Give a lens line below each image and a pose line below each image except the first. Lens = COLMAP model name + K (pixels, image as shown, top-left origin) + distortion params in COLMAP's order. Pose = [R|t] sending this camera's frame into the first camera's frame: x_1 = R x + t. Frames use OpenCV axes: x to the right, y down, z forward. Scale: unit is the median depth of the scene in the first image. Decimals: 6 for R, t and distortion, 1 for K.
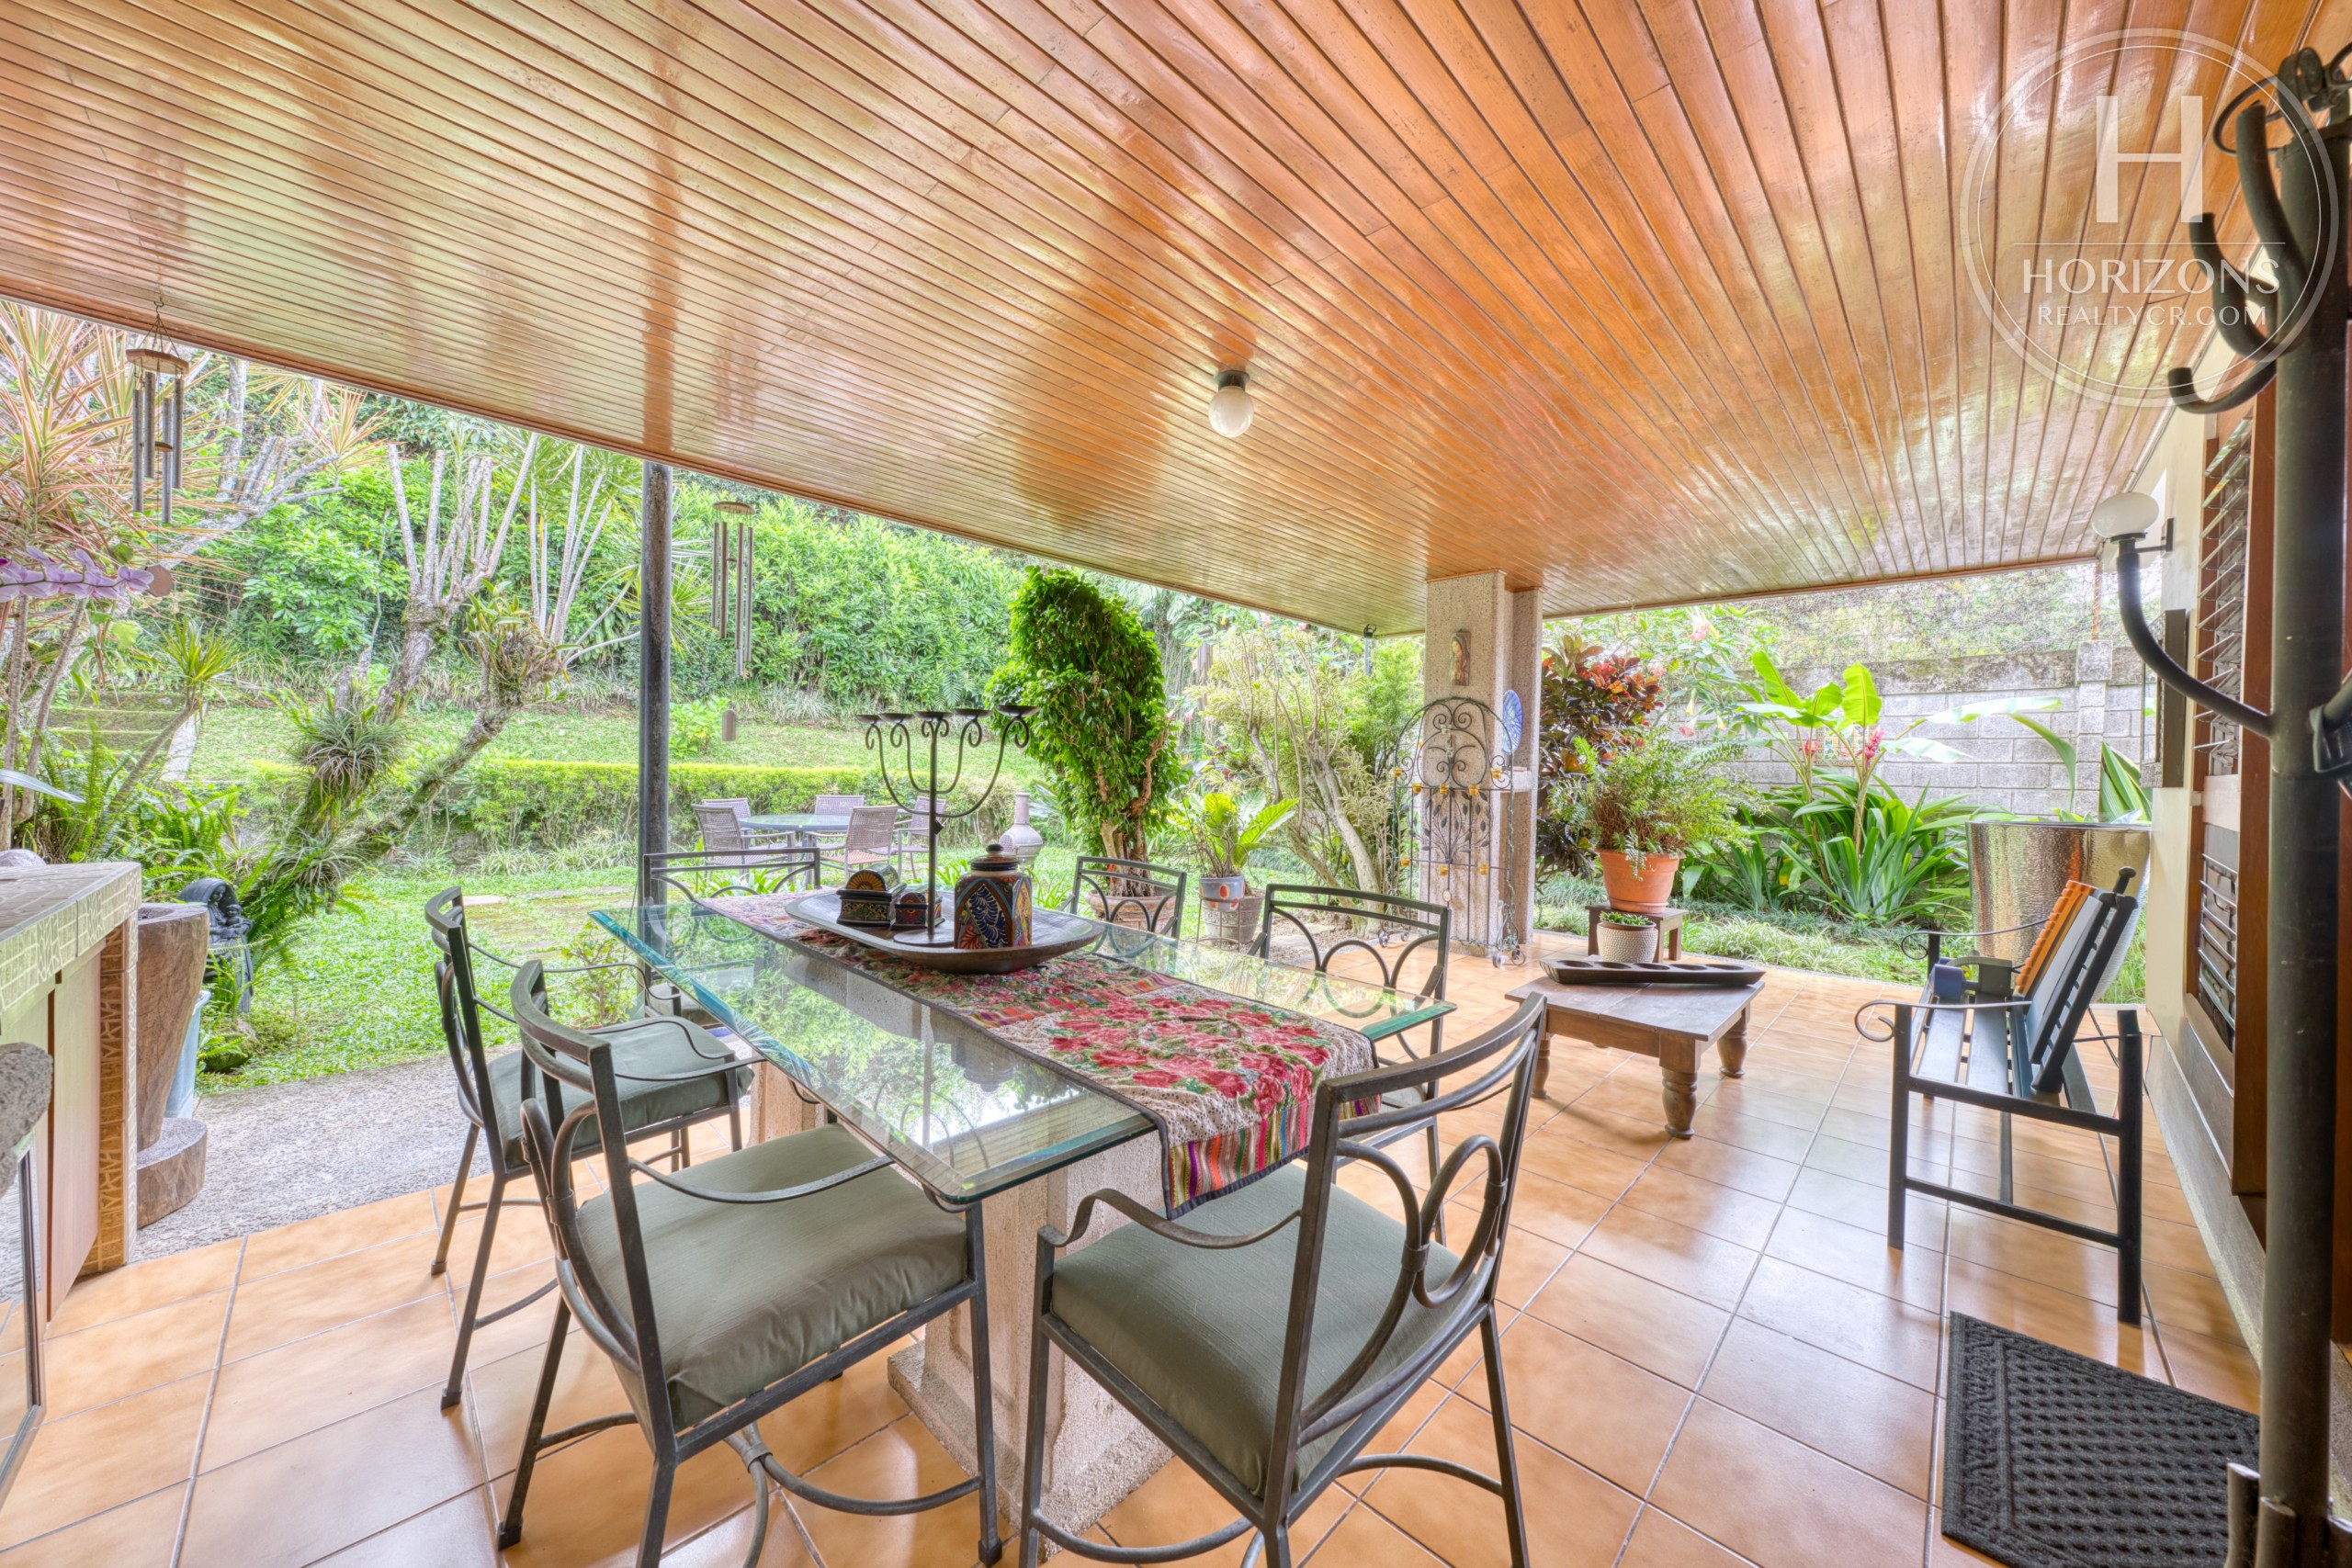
lens RADIAL K [[817.3, 0, 1177.3], [0, 817.3, 772.1], [0, 0, 1]] dist [-0.000517, -0.000078]
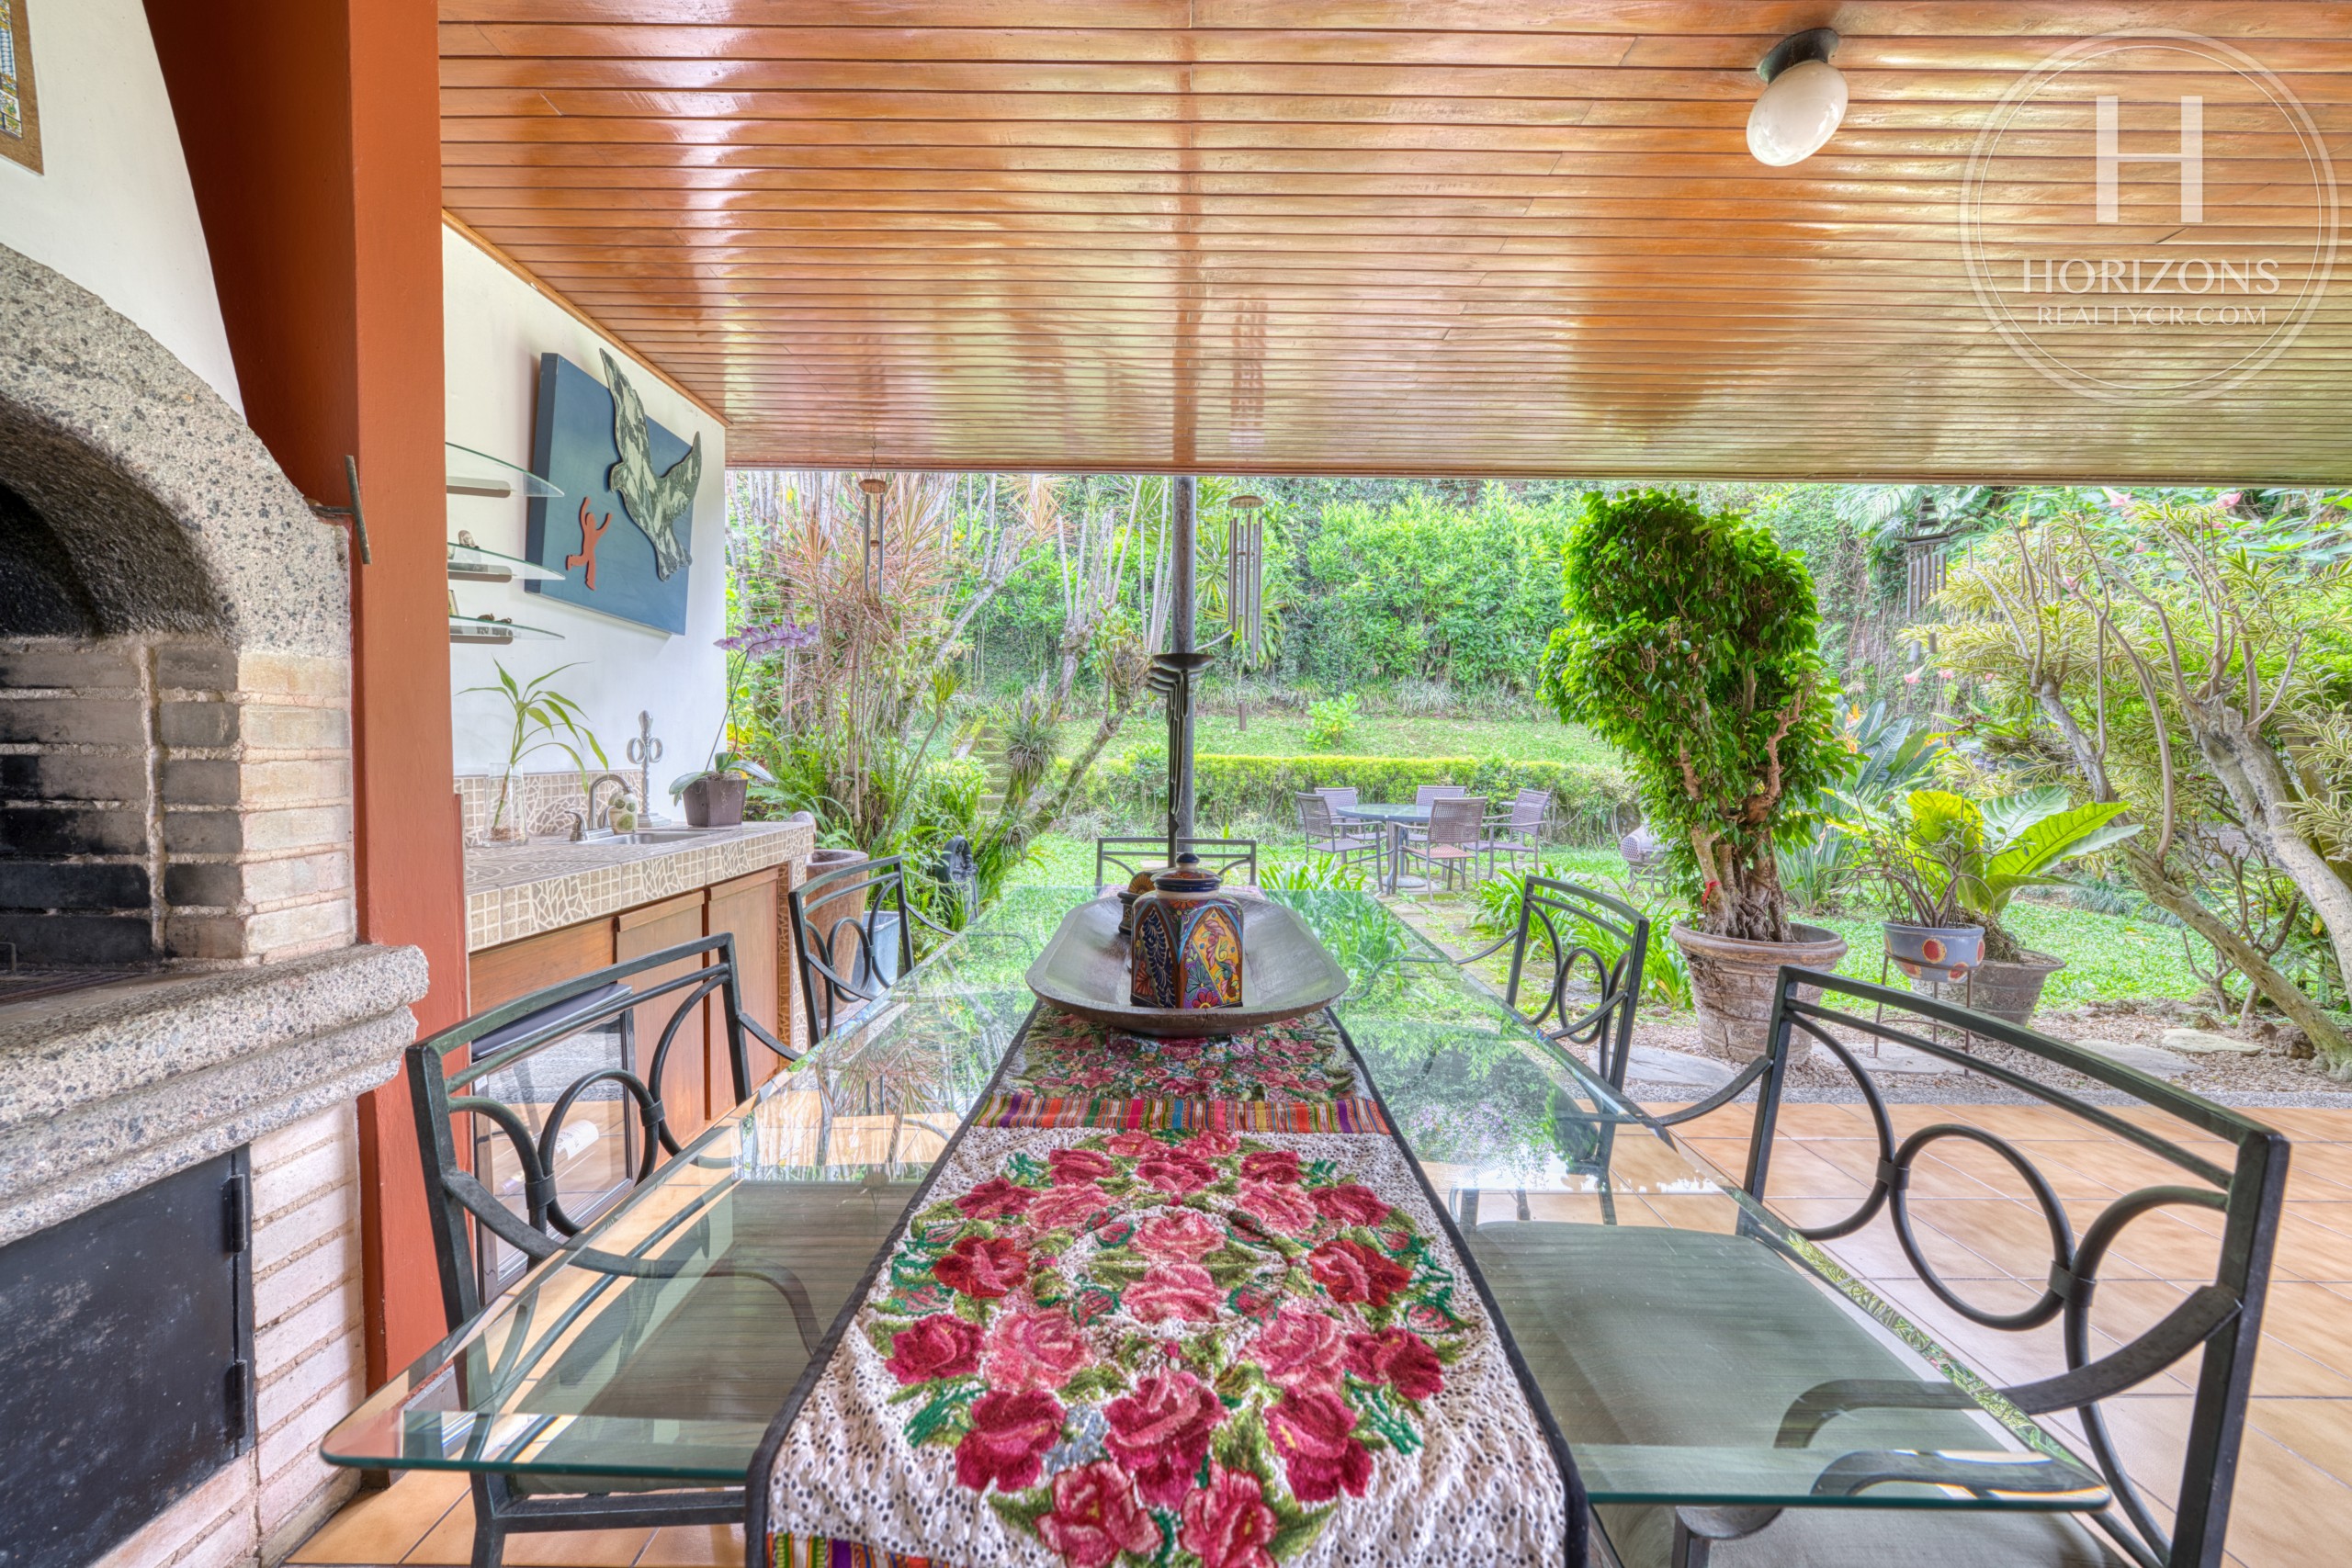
lens RADIAL K [[817.3, 0, 1177.3], [0, 817.3, 772.1], [0, 0, 1]] dist [-0.000517, -0.000078]
pose [[0.699627, 0.001668, -0.714506, 0.098856], [0.005659, 0.999953, 0.007875, 0.003974], [0.714486, -0.009553, 0.699585, 0.171804]]
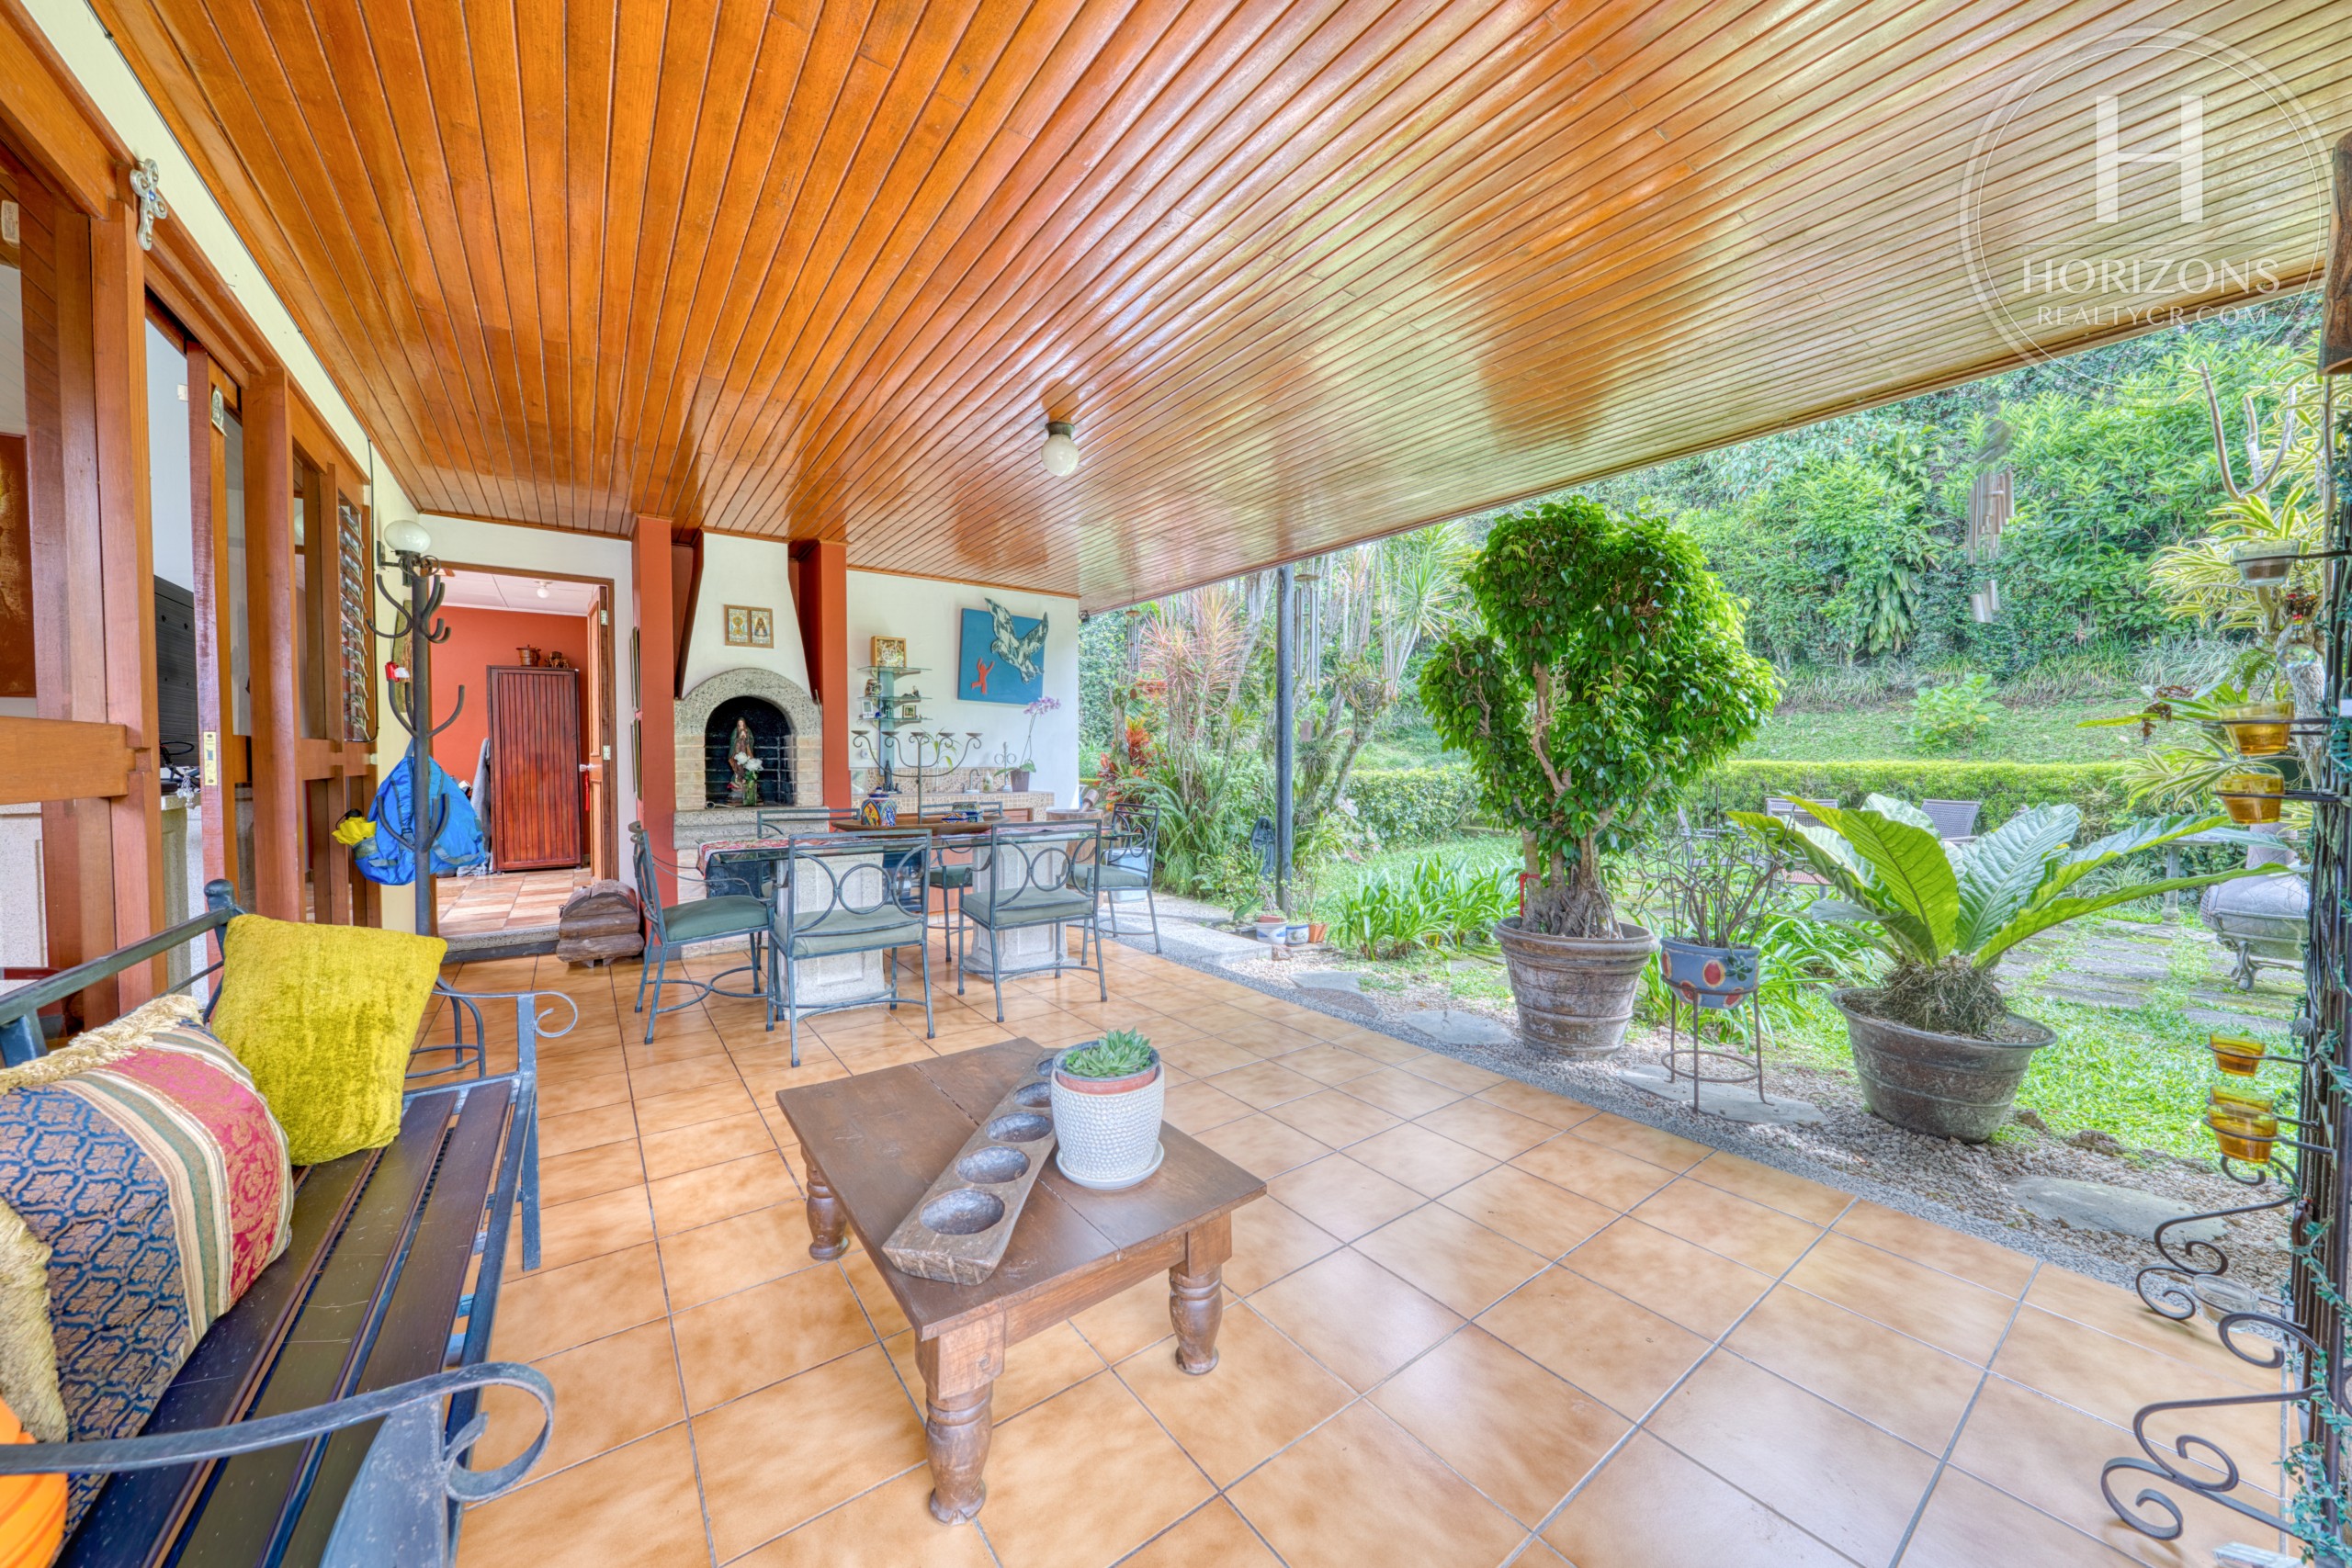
lens RADIAL K [[817.3, 0, 1177.3], [0, 817.3, 772.1], [0, 0, 1]] dist [-0.000517, -0.000078]
pose [[-0.162588, -0.005283, -0.986680, 0.688052], [-0.005474, 0.999975, -0.004452, 0.017424], [0.986679, 0.004677, -0.162613, 0.774931]]
